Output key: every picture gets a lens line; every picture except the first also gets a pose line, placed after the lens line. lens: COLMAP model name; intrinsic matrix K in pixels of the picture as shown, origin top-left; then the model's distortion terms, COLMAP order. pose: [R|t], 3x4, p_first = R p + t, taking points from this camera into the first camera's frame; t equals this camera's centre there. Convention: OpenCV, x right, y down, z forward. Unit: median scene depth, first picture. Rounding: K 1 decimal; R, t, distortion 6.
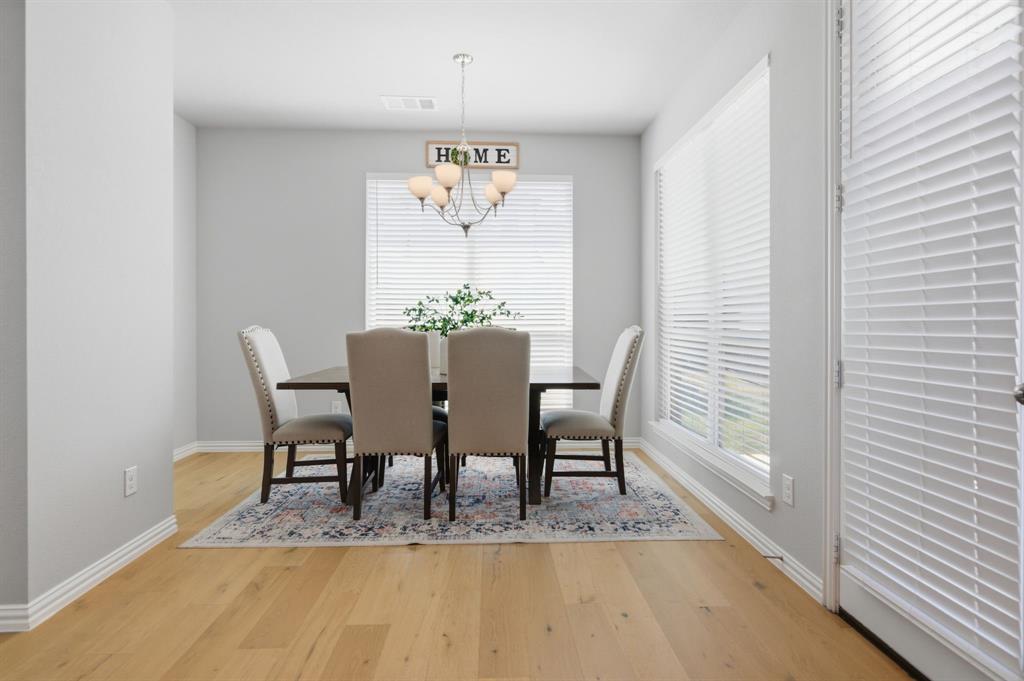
lens RADIAL K [[528.2, 0, 561.3], [0, 528.2, 323.6], [0, 0, 1]] dist [-0.010955, -0.000559]
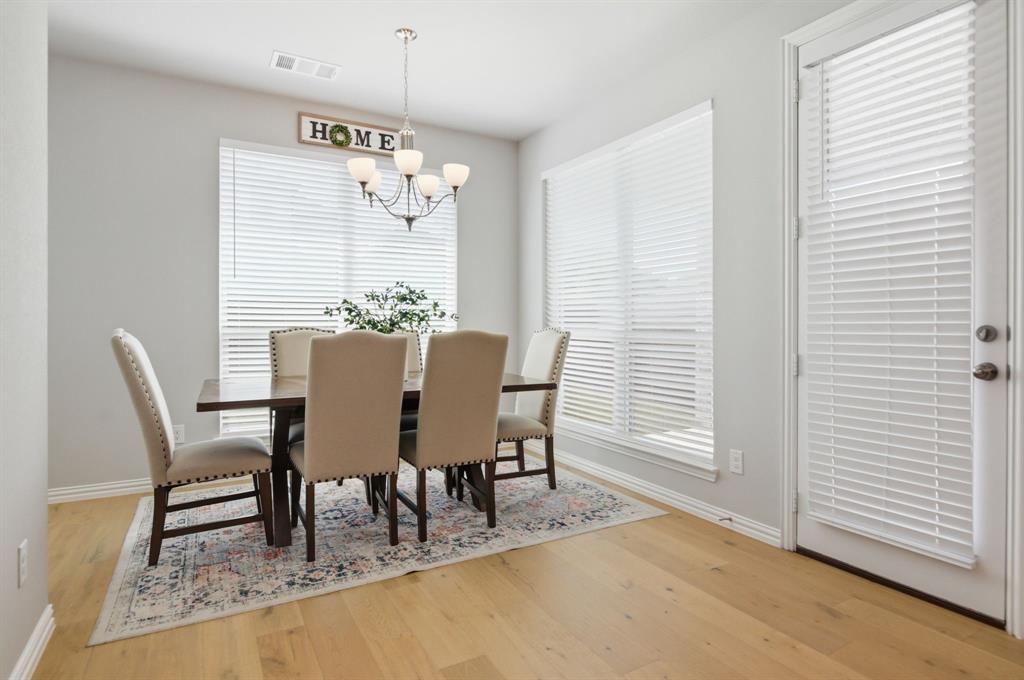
lens RADIAL K [[528.2, 0, 546.7], [0, 528.2, 324.3], [0, 0, 1]] dist [-0.010955, -0.000559]
pose [[0.895127, -0.001094, 0.445810, -0.419812], [0.000603, 0.999999, 0.001244, -0.003307], [-0.445811, -0.000844, 0.895127, 0.086937]]
